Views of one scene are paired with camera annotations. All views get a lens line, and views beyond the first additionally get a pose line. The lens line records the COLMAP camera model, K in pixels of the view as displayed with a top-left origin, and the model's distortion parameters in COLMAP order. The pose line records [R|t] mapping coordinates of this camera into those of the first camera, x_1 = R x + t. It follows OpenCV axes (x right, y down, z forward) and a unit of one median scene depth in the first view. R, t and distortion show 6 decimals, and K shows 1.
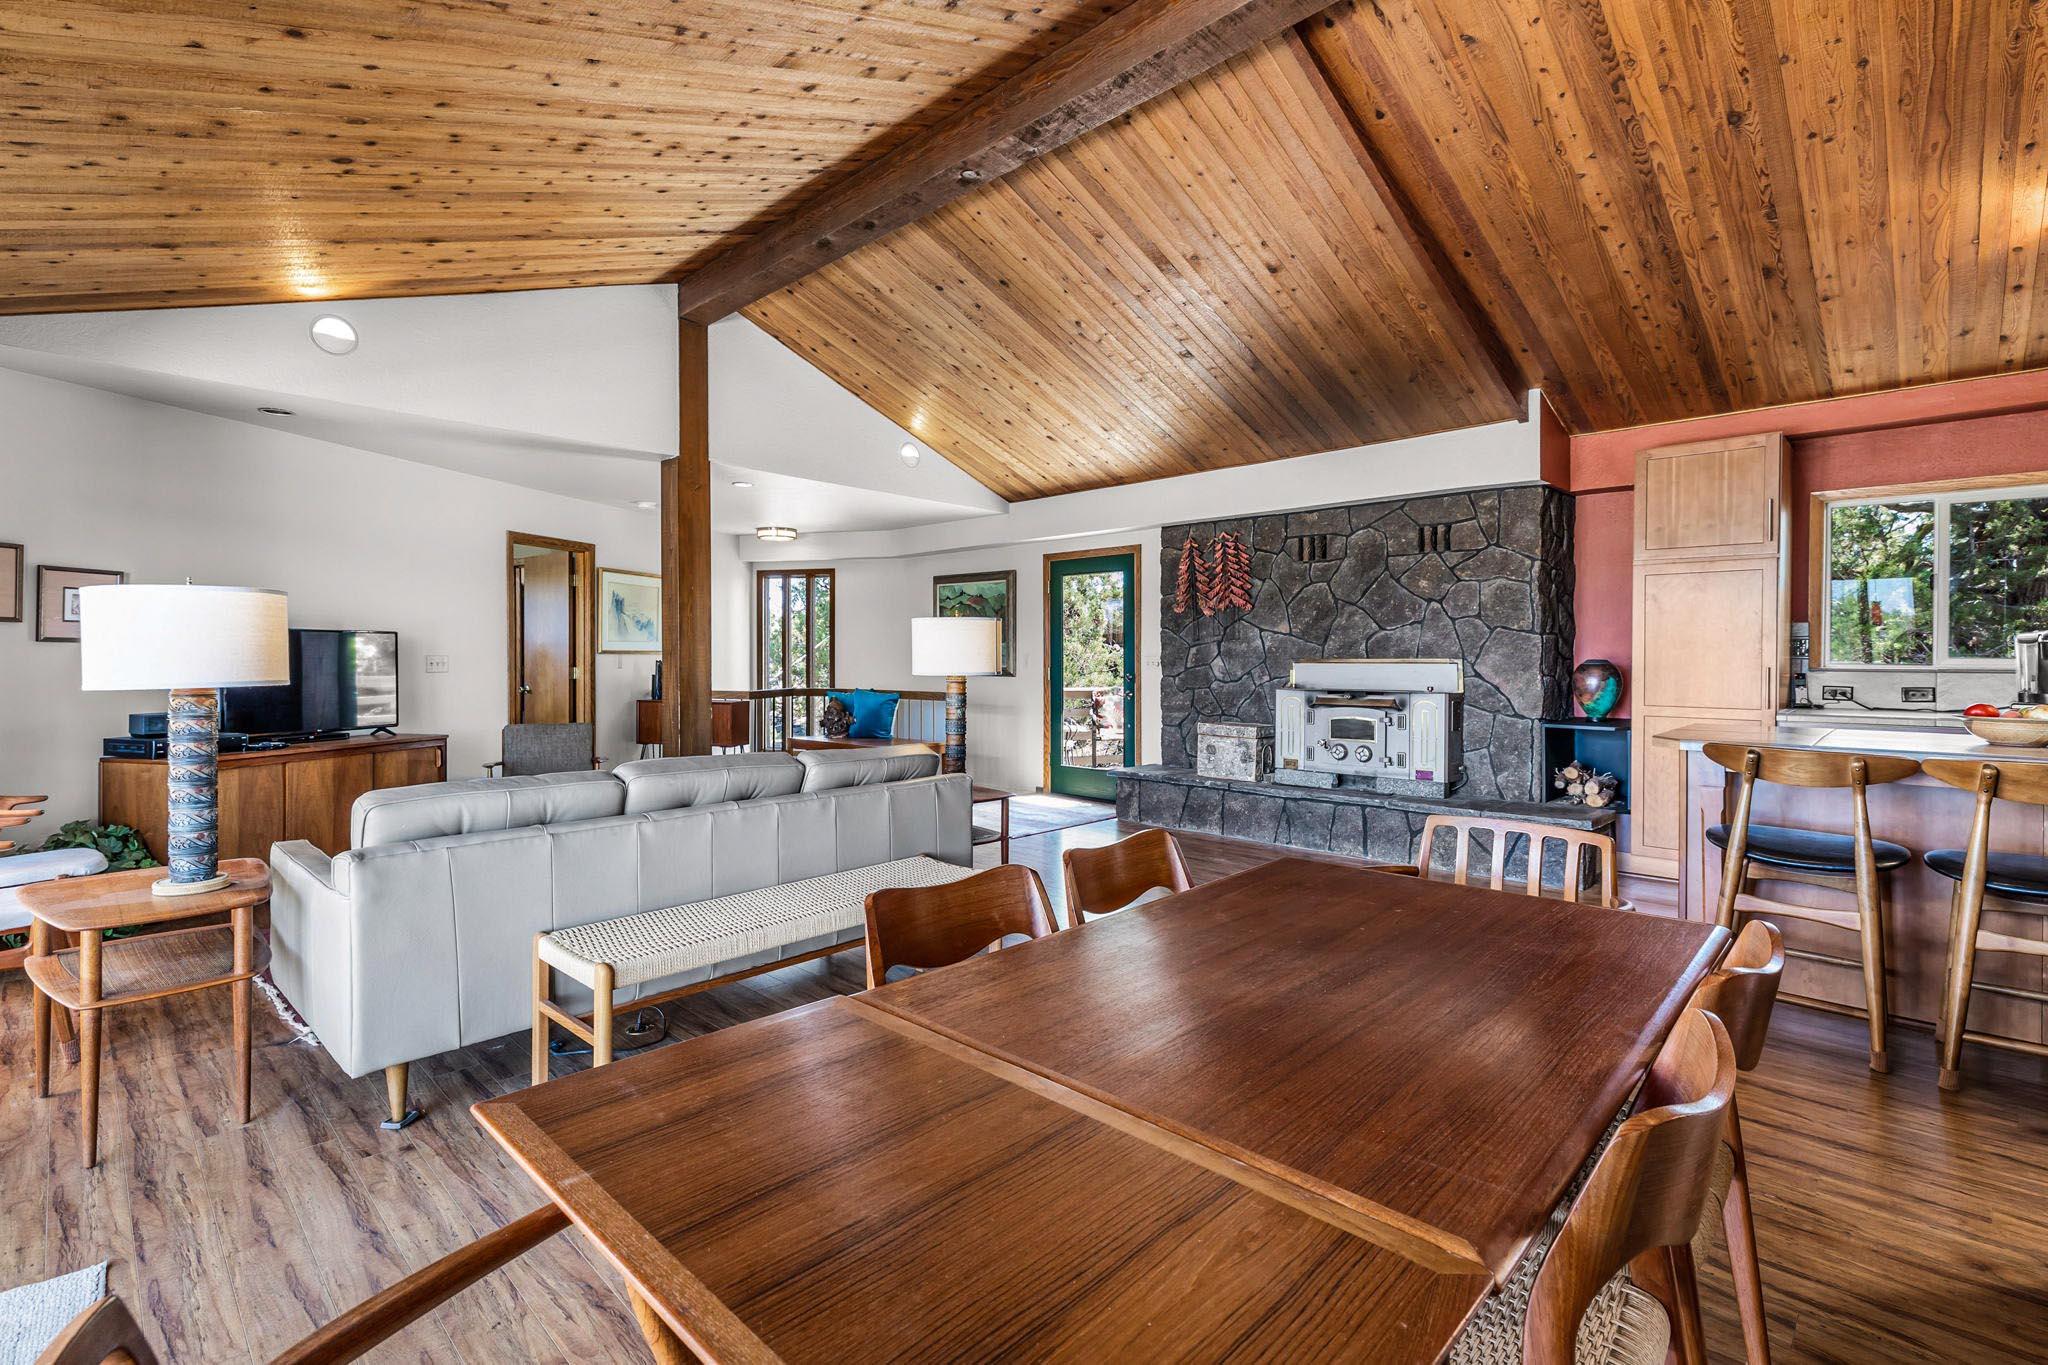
lens RADIAL K [[892.9, 0, 1029.3], [0, 892.9, 653.8], [0, 0, 1]] dist [0.001322, 0.000621]
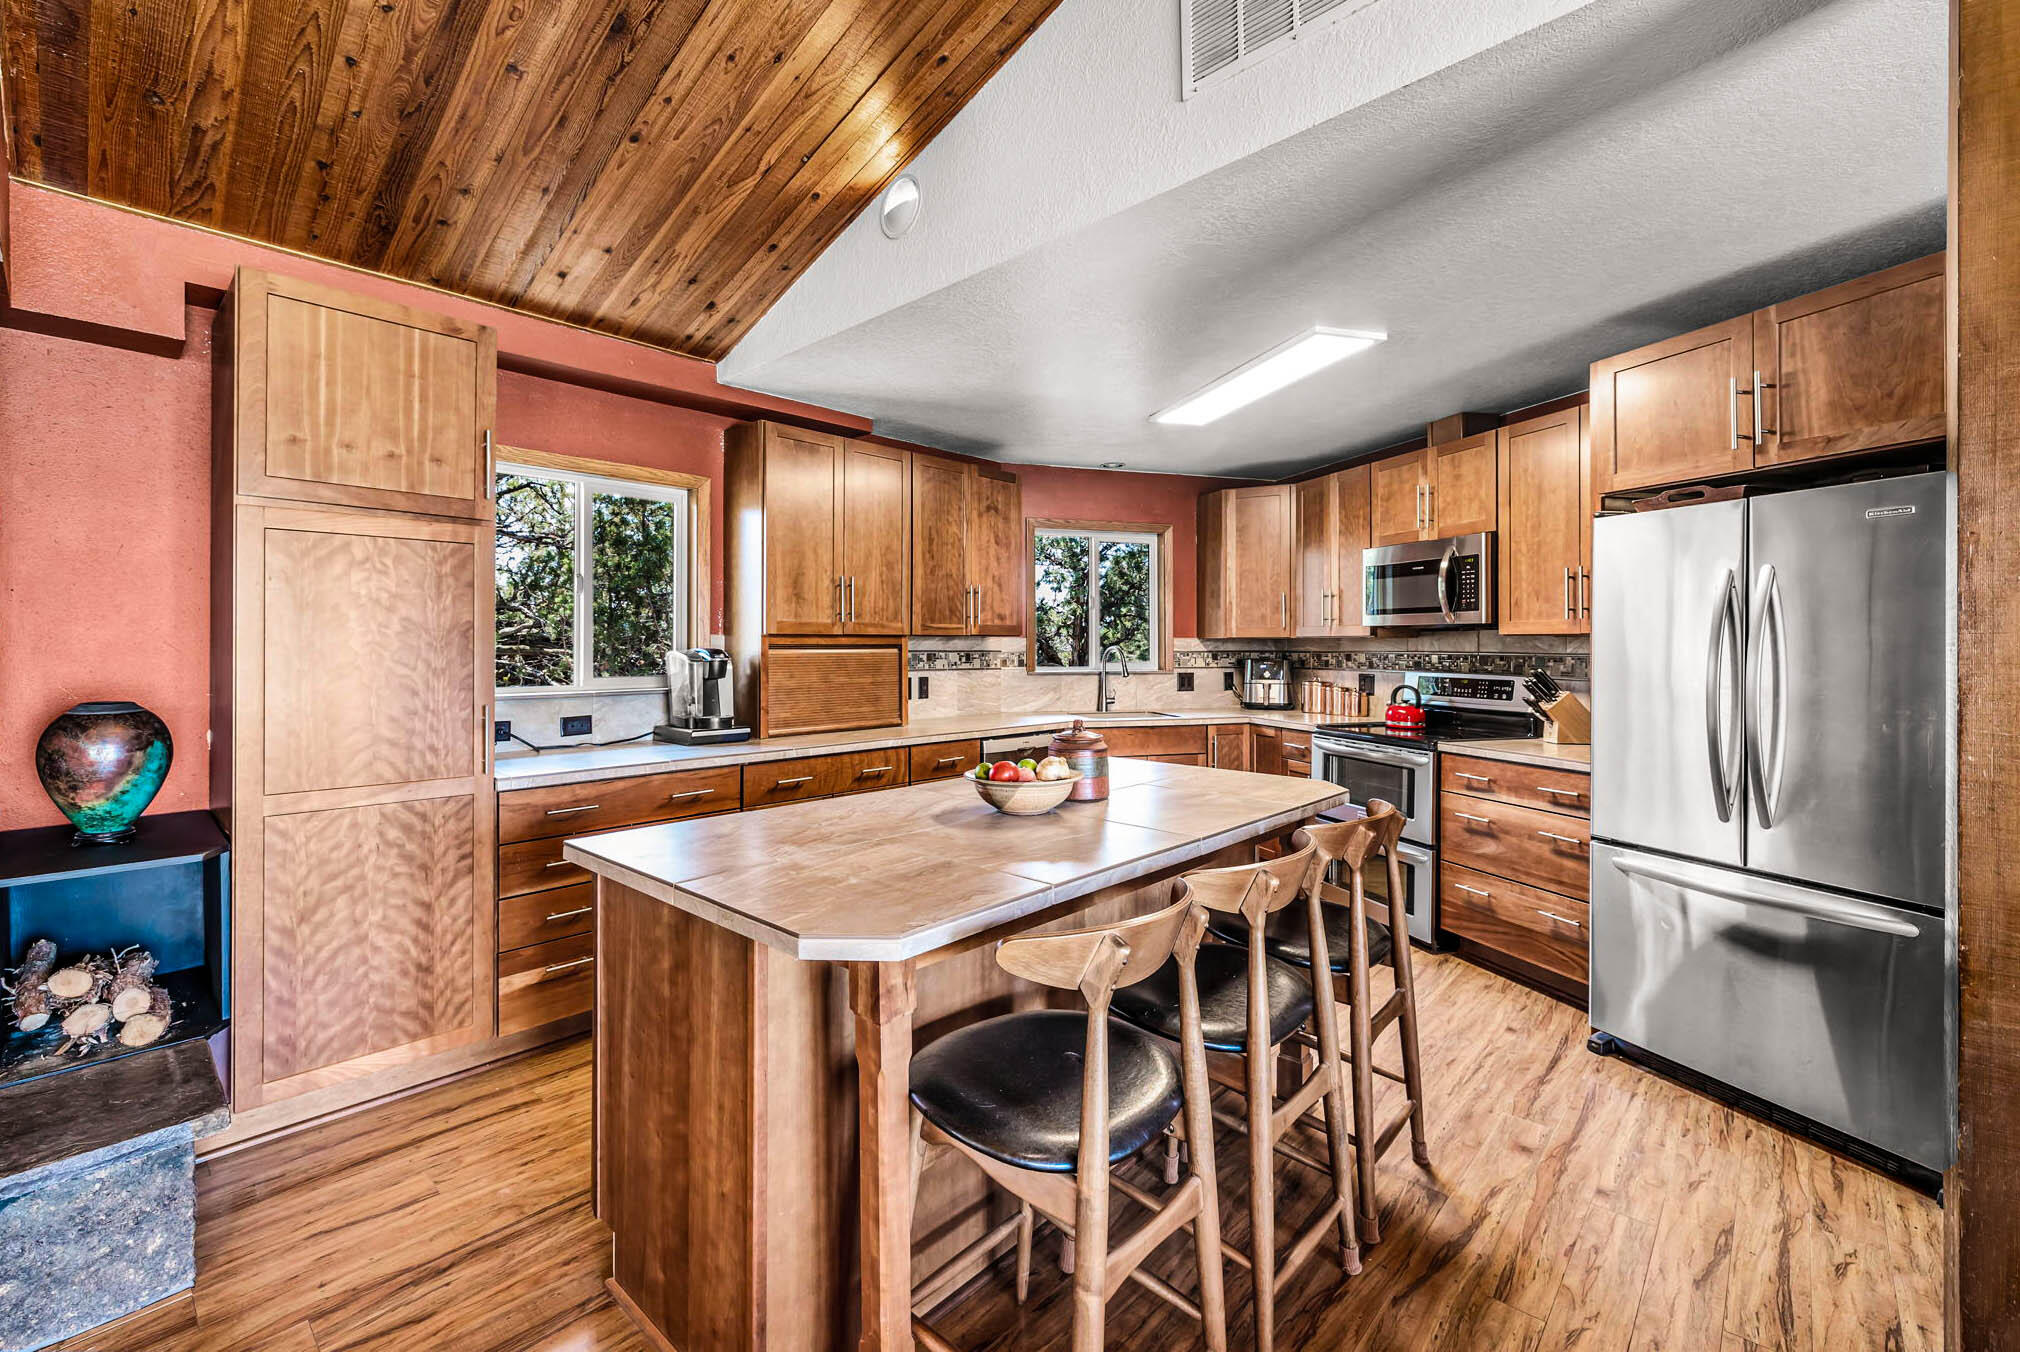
lens RADIAL K [[880.7, 0, 1015.3], [0, 880.7, 647.7], [0, 0, 1]] dist [0.001322, 0.000621]
pose [[-0.018047, 0.001013, 0.999837, 0.200682], [0.003757, 0.999992, -0.000945, -0.020645], [-0.999830, 0.003740, -0.018050, 0.600483]]
